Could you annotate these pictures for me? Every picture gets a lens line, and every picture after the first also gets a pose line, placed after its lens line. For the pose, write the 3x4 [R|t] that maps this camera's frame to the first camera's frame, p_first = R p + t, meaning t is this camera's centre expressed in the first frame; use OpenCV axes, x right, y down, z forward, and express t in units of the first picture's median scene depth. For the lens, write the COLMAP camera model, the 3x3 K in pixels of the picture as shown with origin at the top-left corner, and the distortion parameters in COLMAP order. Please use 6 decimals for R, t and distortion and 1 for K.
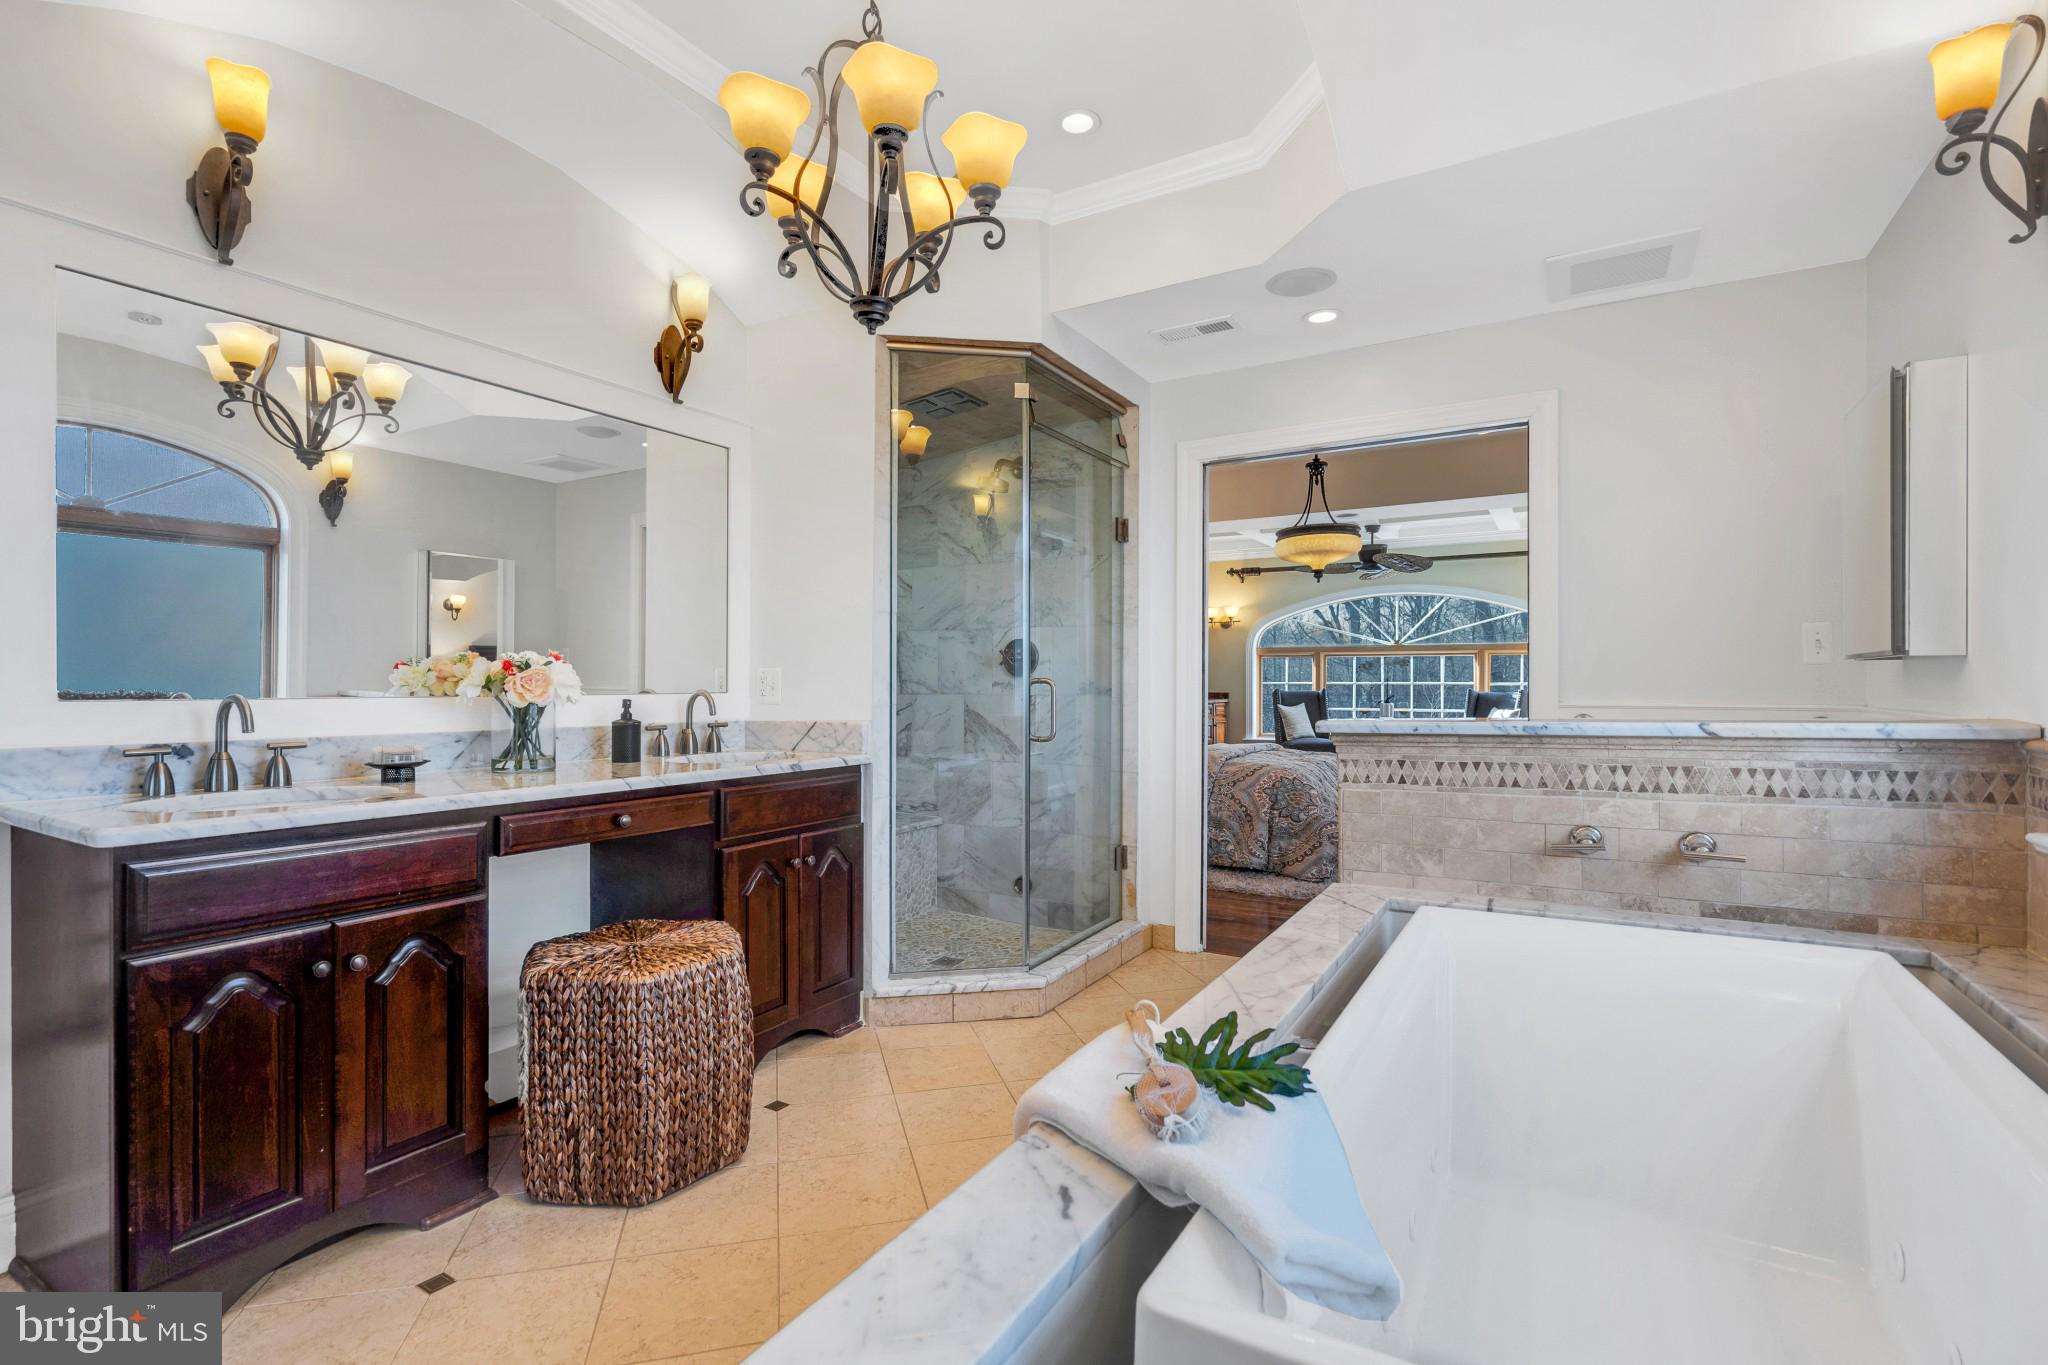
lens RADIAL K [[959.4, 0, 977.7], [0, 959.4, 684.2], [0, 0, 1]] dist [-0.000423, 0.000243]
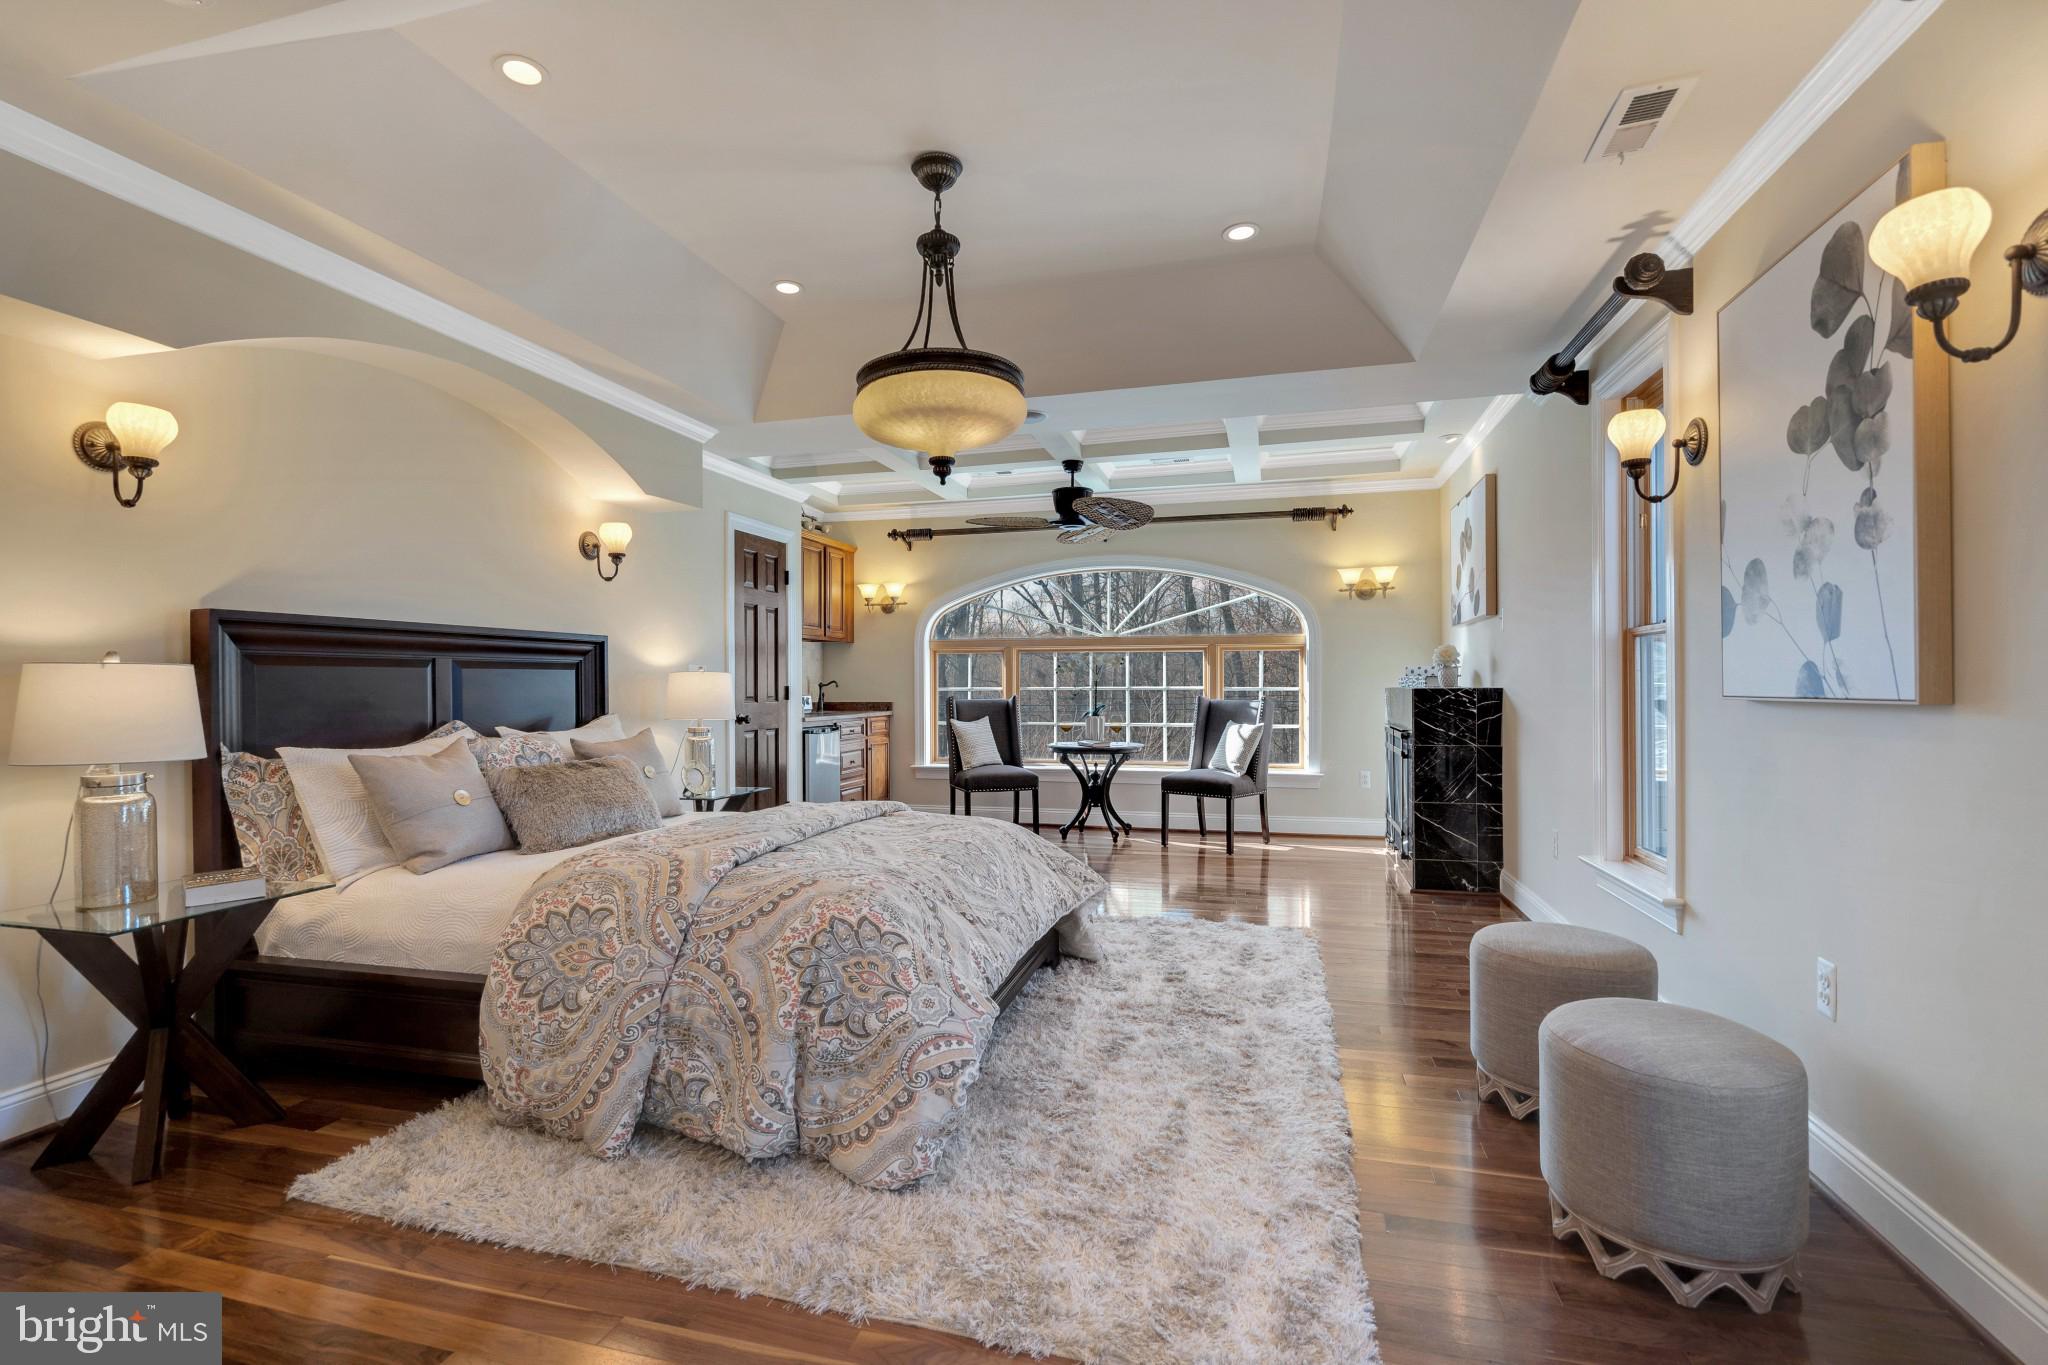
lens RADIAL K [[959.4, 0, 977.7], [0, 959.4, 684.2], [0, 0, 1]] dist [-0.000423, 0.000243]
pose [[0.964486, -0.004293, 0.264101, 0.159542], [0.005606, 0.999975, -0.004220, -0.001961], [-0.264076, 0.005551, 0.964486, 0.346334]]
